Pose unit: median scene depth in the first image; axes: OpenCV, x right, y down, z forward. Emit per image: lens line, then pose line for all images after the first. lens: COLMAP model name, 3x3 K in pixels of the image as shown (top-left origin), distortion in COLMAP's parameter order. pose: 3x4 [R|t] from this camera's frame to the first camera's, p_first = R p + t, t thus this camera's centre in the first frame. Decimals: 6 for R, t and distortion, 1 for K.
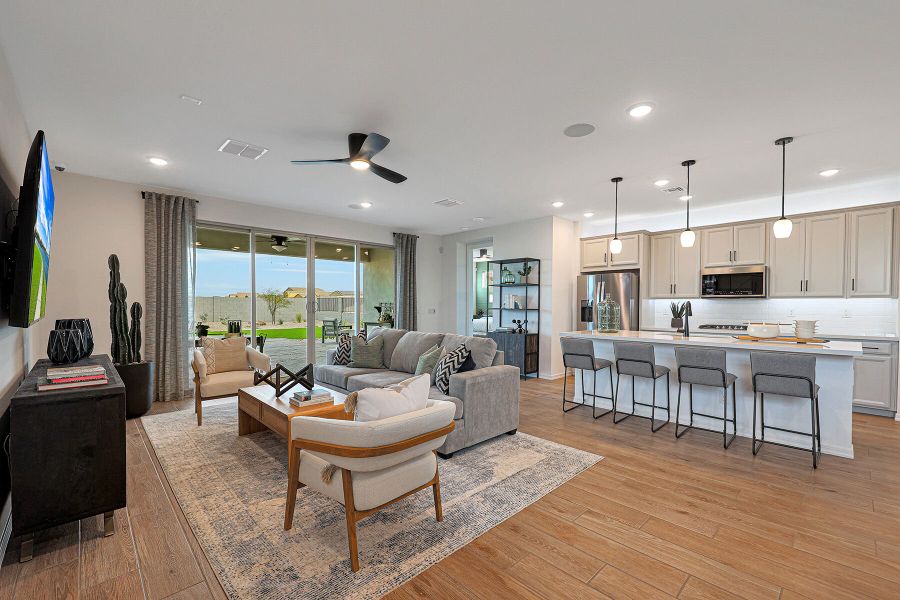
lens RADIAL K [[386.6, 0, 456.8], [0, 386.6, 309.6], [0, 0, 1]] dist [-0.008620, 0.001356]
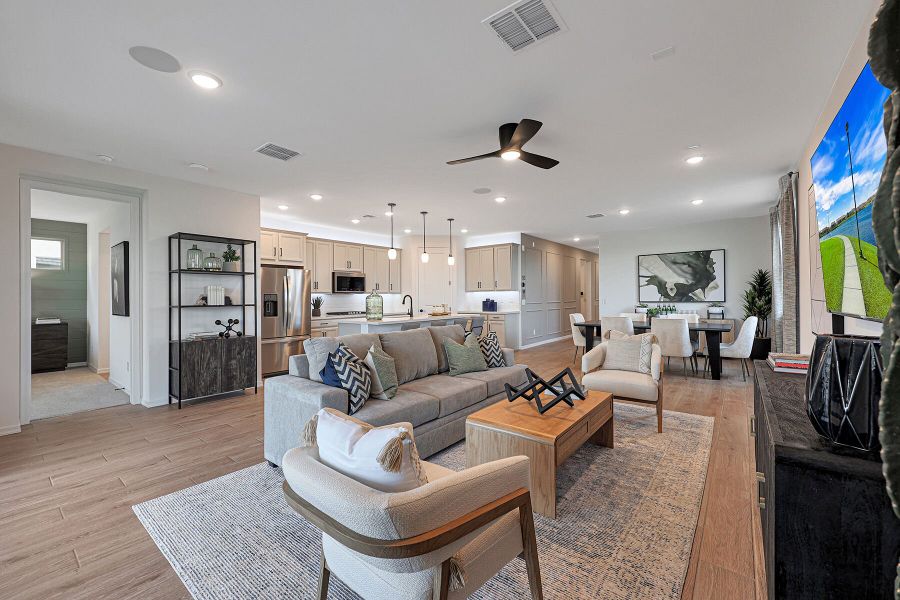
lens RADIAL K [[386.6, 0, 440.6], [0, 386.6, 299.4], [0, 0, 1]] dist [-0.008620, 0.001356]
pose [[-0.140503, -0.007172, 0.990054, -0.867817], [0.021327, 0.999720, 0.010269, -0.015978], [-0.989850, 0.022558, -0.140311, 0.954689]]
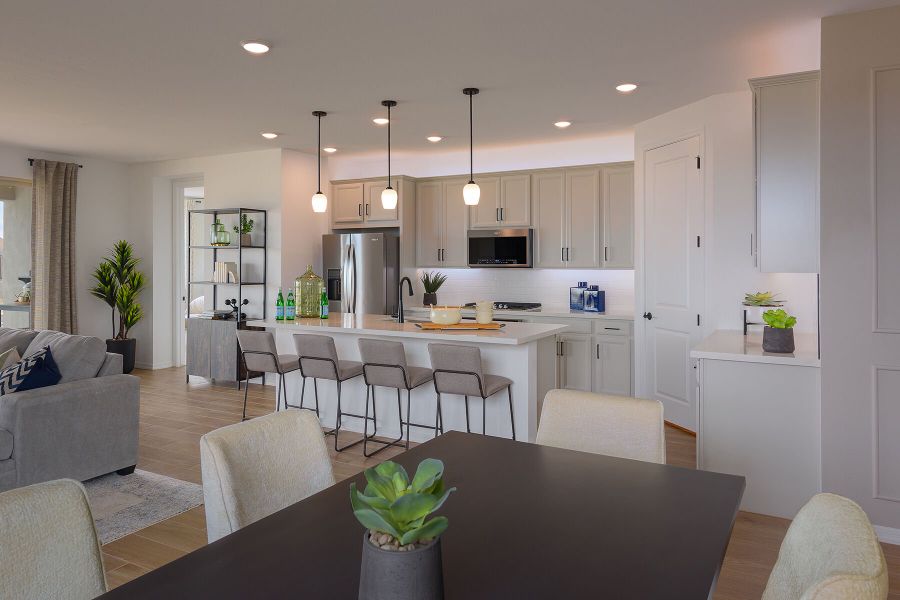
lens RADIAL K [[617.9, 0, 450.8], [0, 617.9, 256.0], [0, 0, 1]] dist [0.015394, -0.006255]
pose [[0.954300, -0.001609, 0.298847, 0.271279], [0.008238, 0.999747, -0.020921, -0.031580], [-0.298738, 0.022427, 0.954072, -0.189020]]
